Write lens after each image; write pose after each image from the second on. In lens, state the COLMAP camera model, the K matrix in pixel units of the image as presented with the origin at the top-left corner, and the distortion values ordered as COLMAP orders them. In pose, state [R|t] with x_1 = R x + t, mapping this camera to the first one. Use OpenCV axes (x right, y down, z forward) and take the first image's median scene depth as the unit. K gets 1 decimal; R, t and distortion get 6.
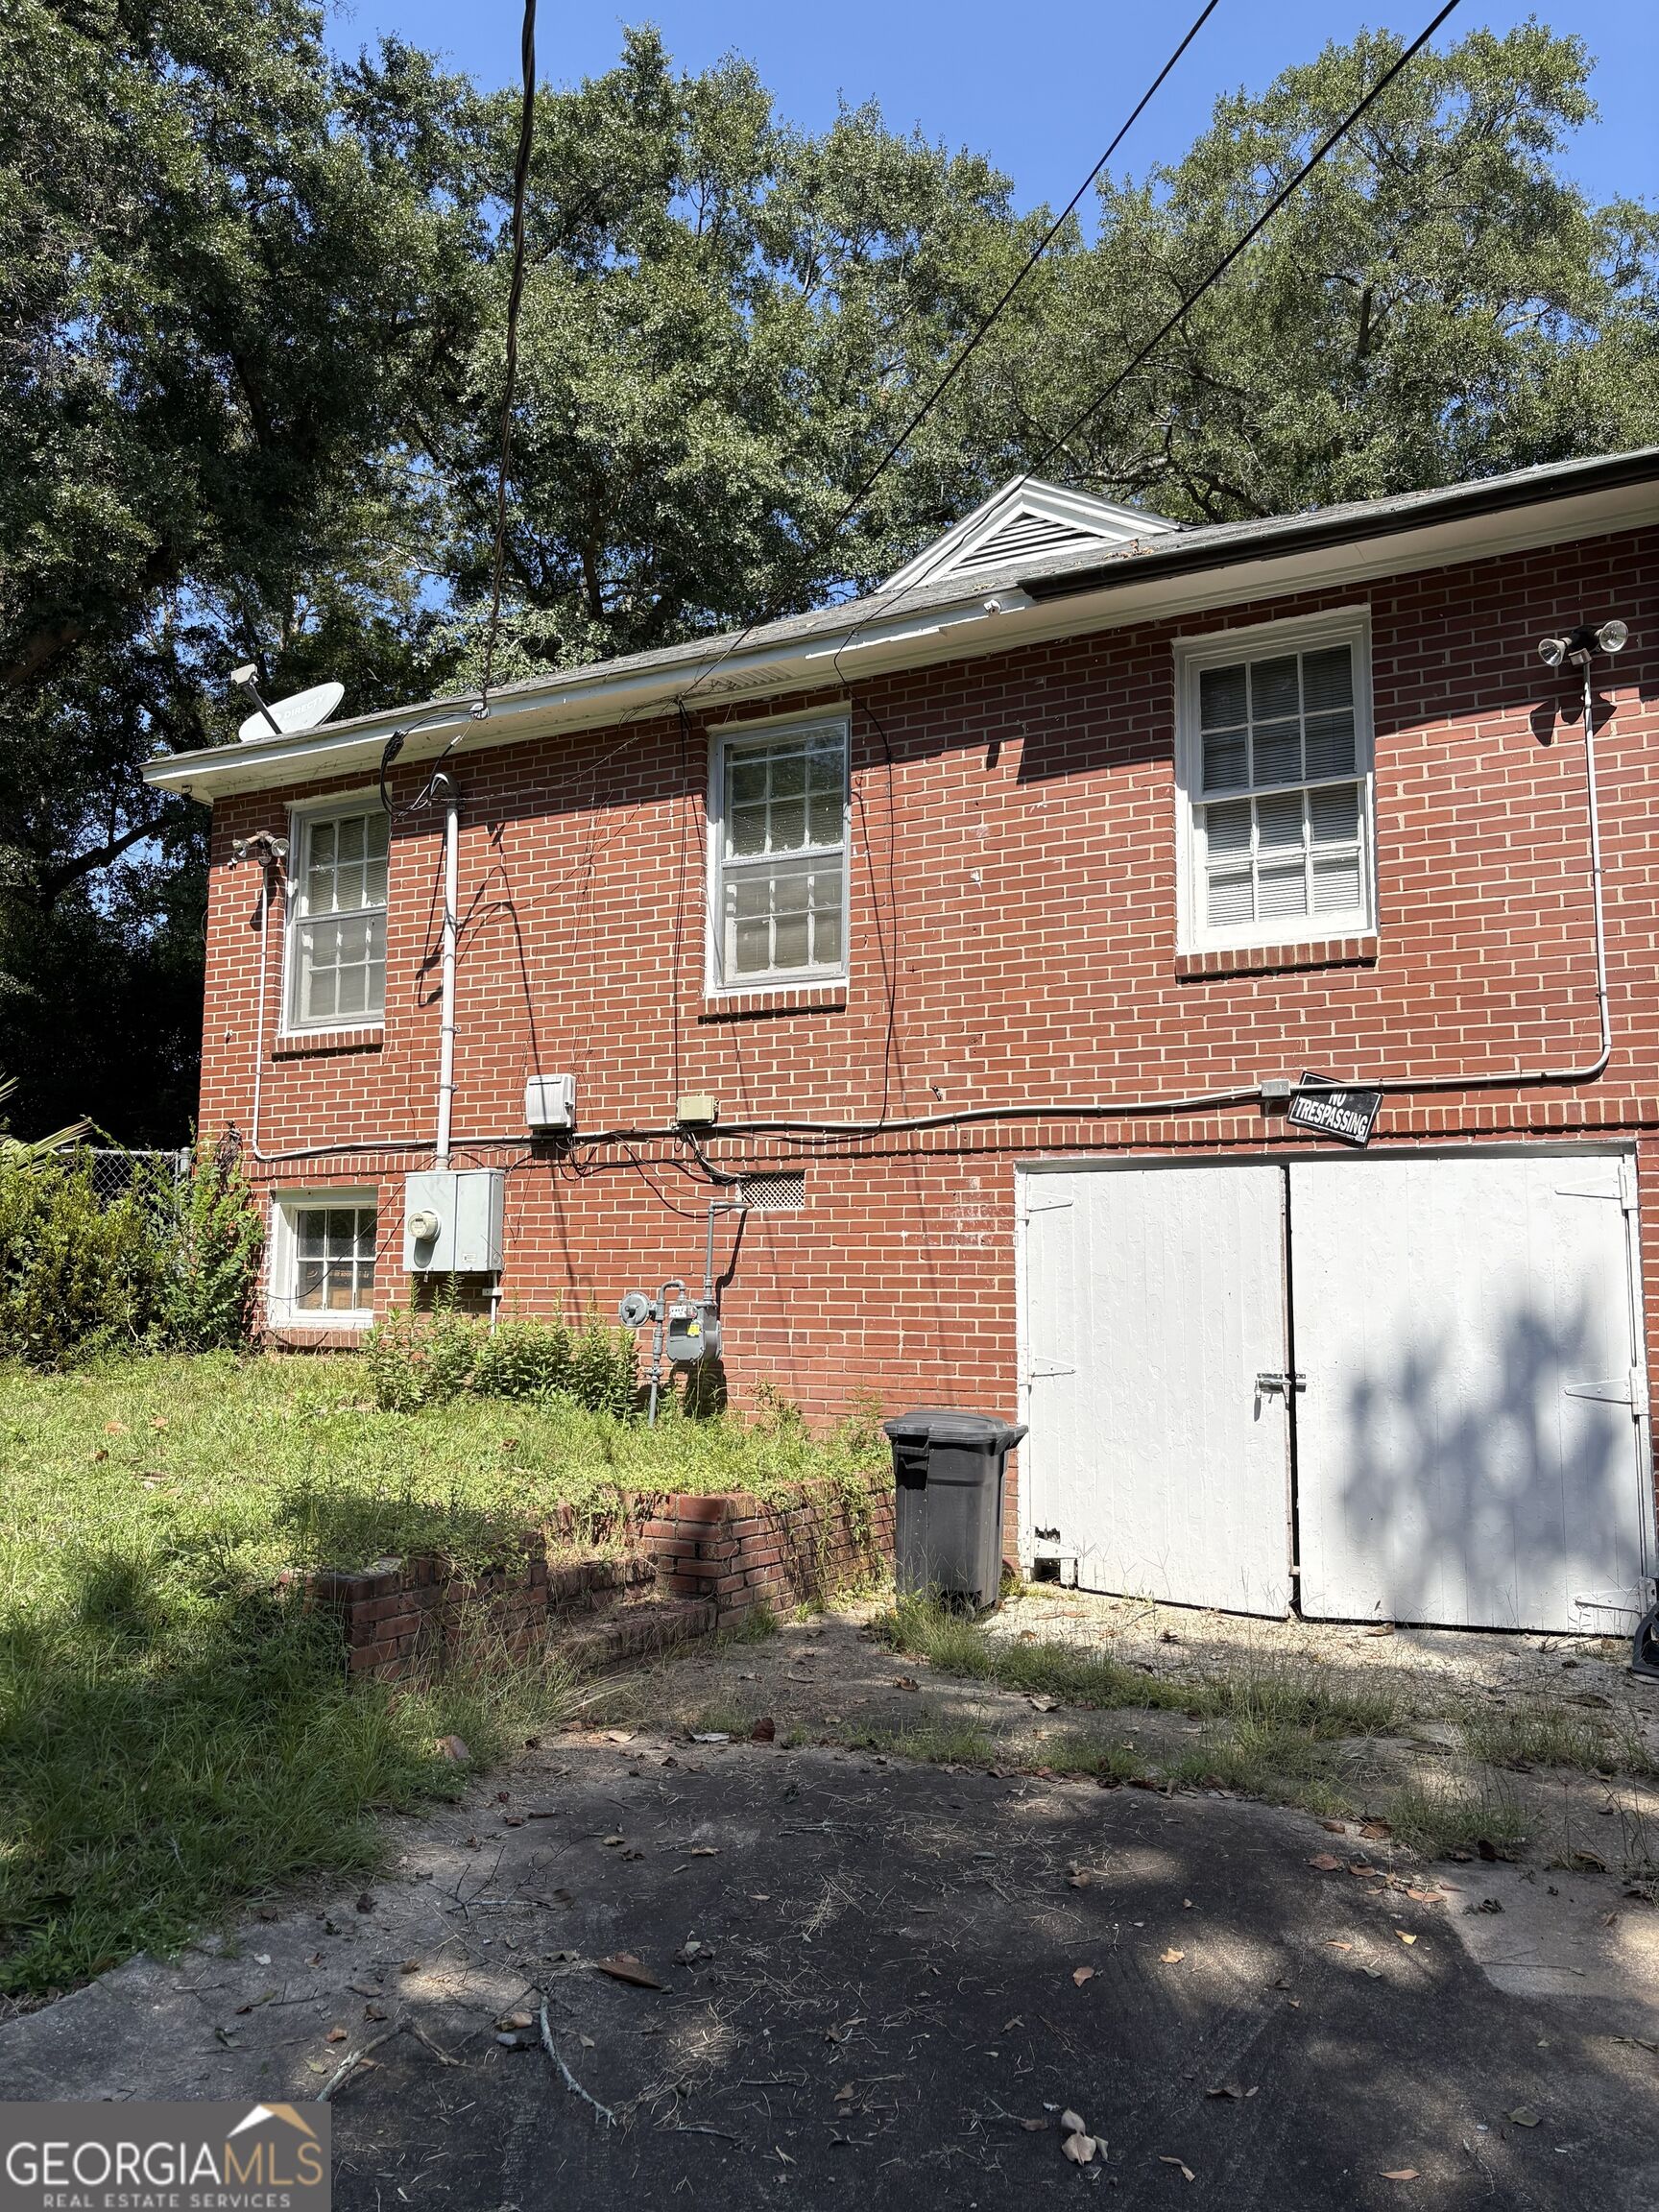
lens RADIAL K [[1661.6, 0, 832.3], [0, 1661.6, 1102.0], [0, 0, 1]] dist [0.044738, -0.019765]
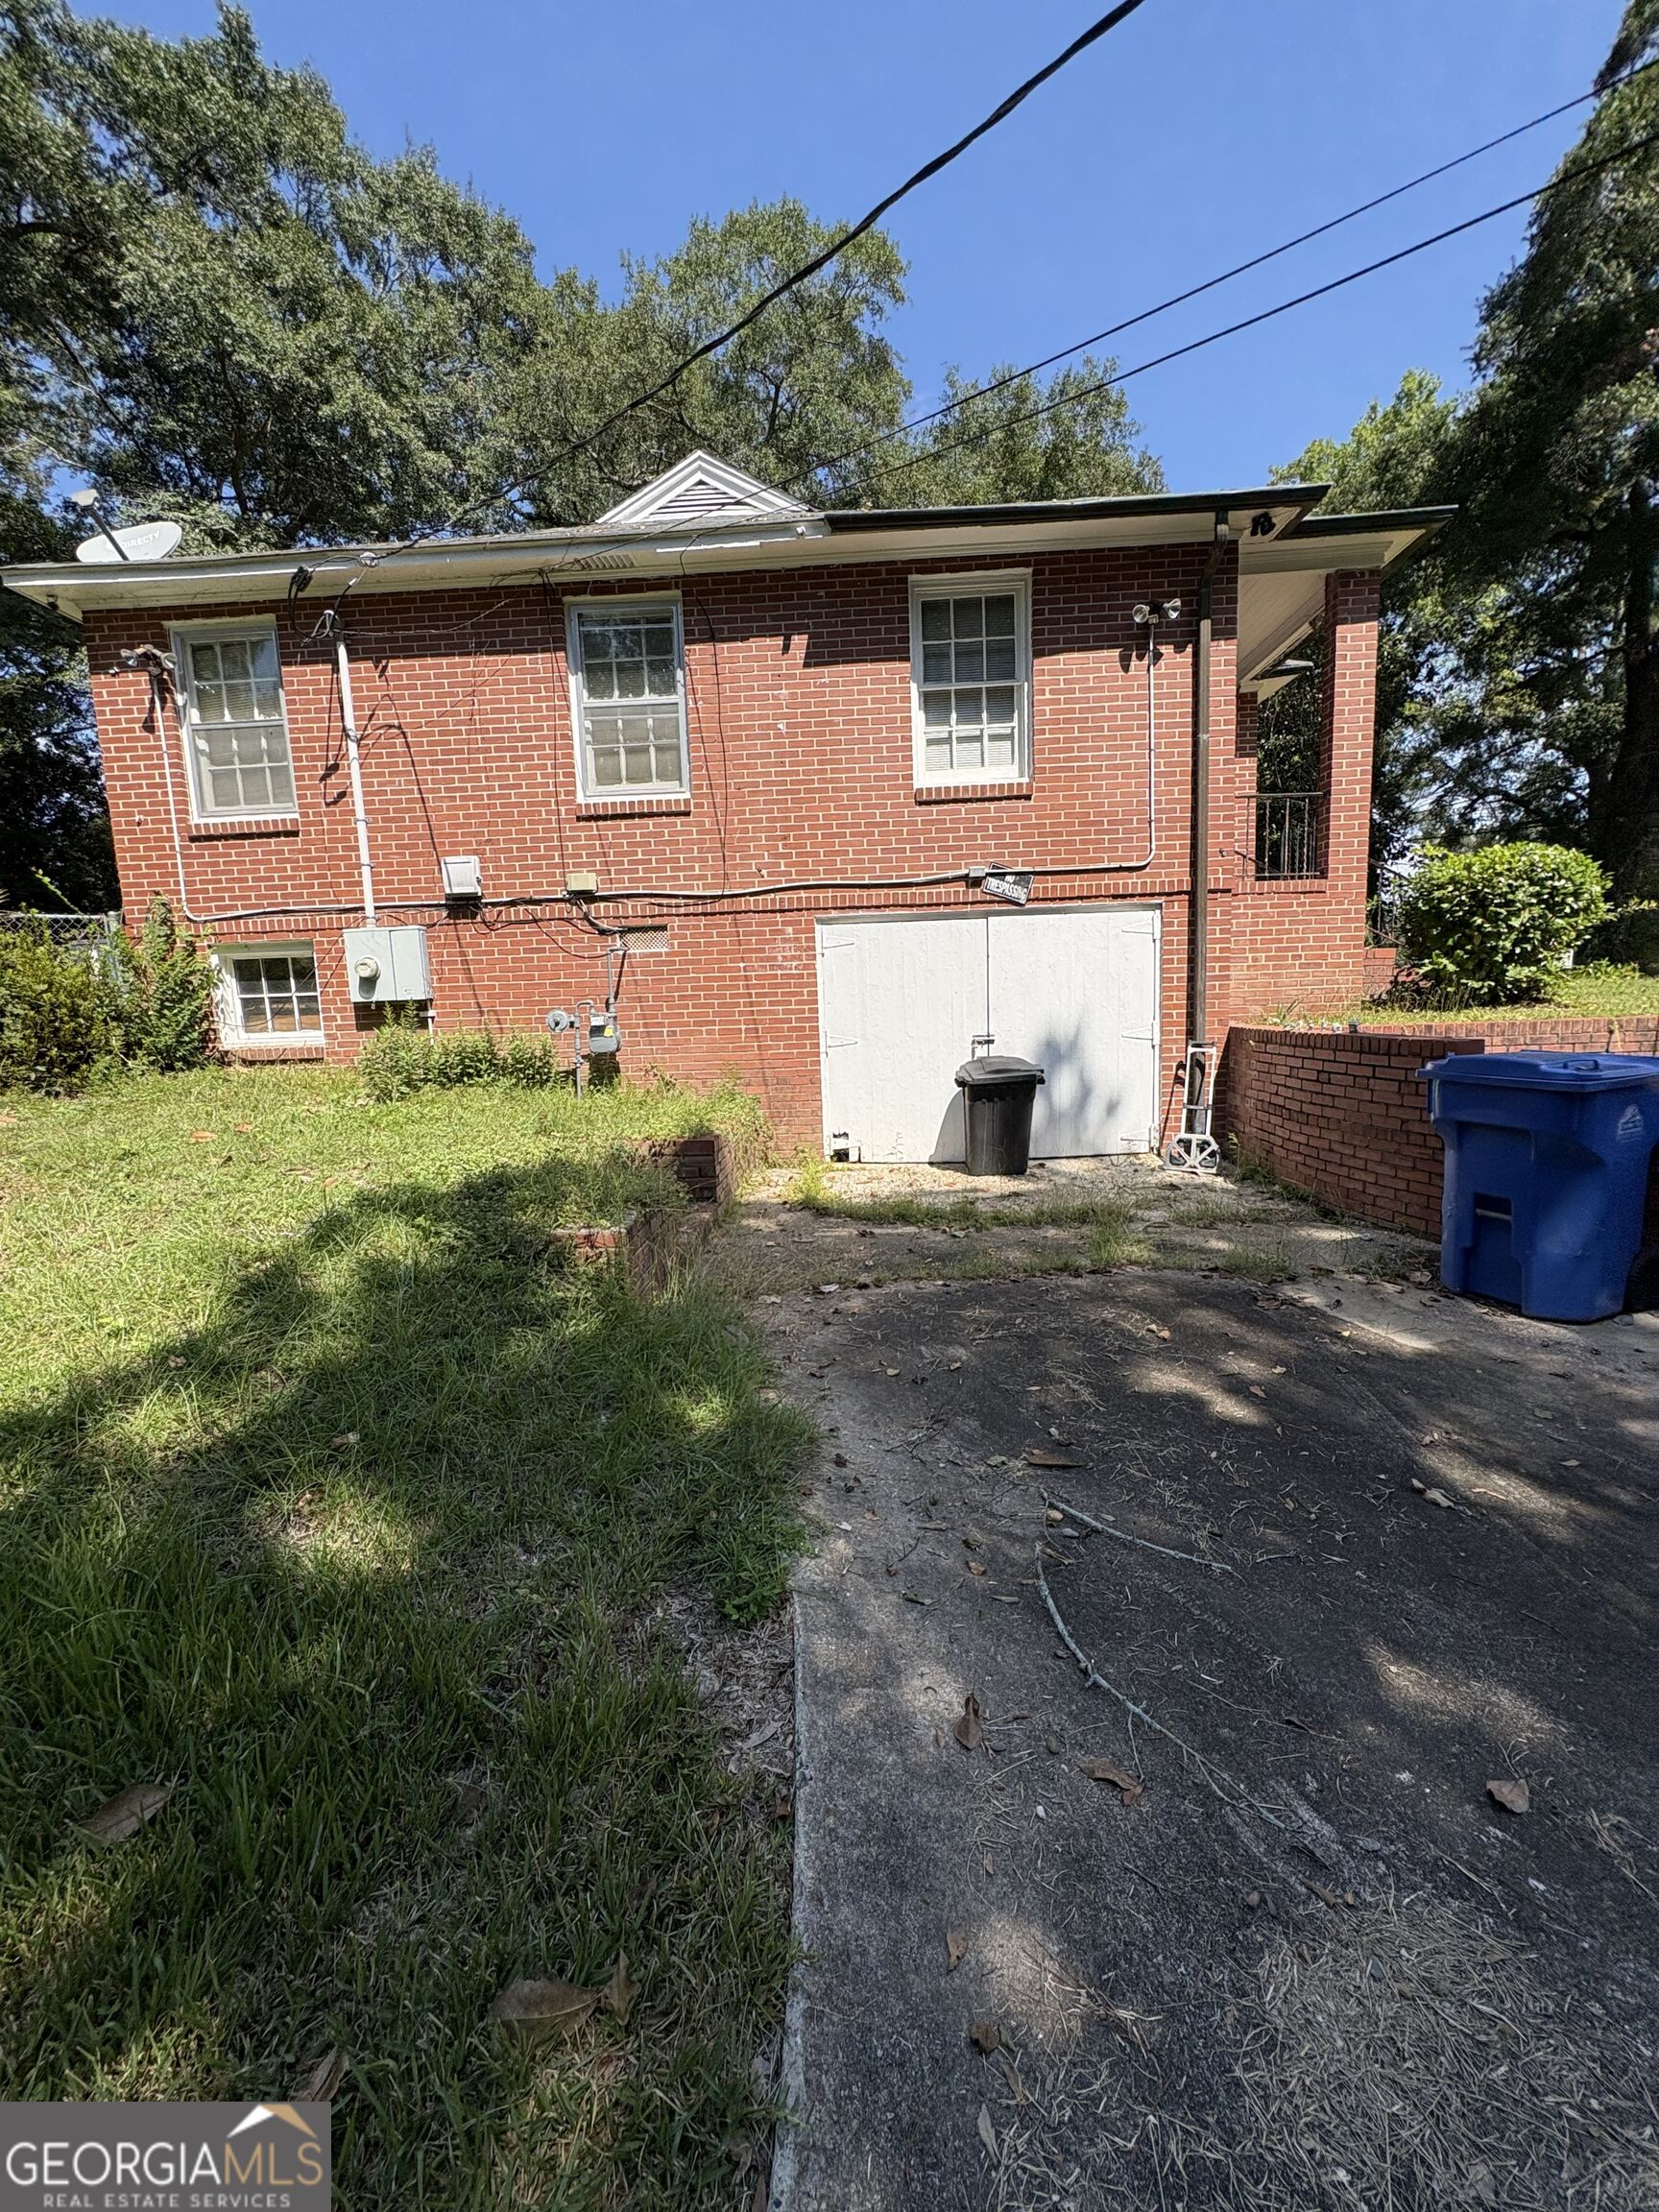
lens RADIAL K [[888.4, 0, 831.8], [0, 888.4, 1100.5], [0, 0, 1]] dist [0.000290, 0.000916]
pose [[0.901335, -0.094103, 0.422776, -0.229828], [-0.006270, 0.973175, 0.229980, 0.009523], [-0.433077, -0.209939, 0.876567, 0.175061]]
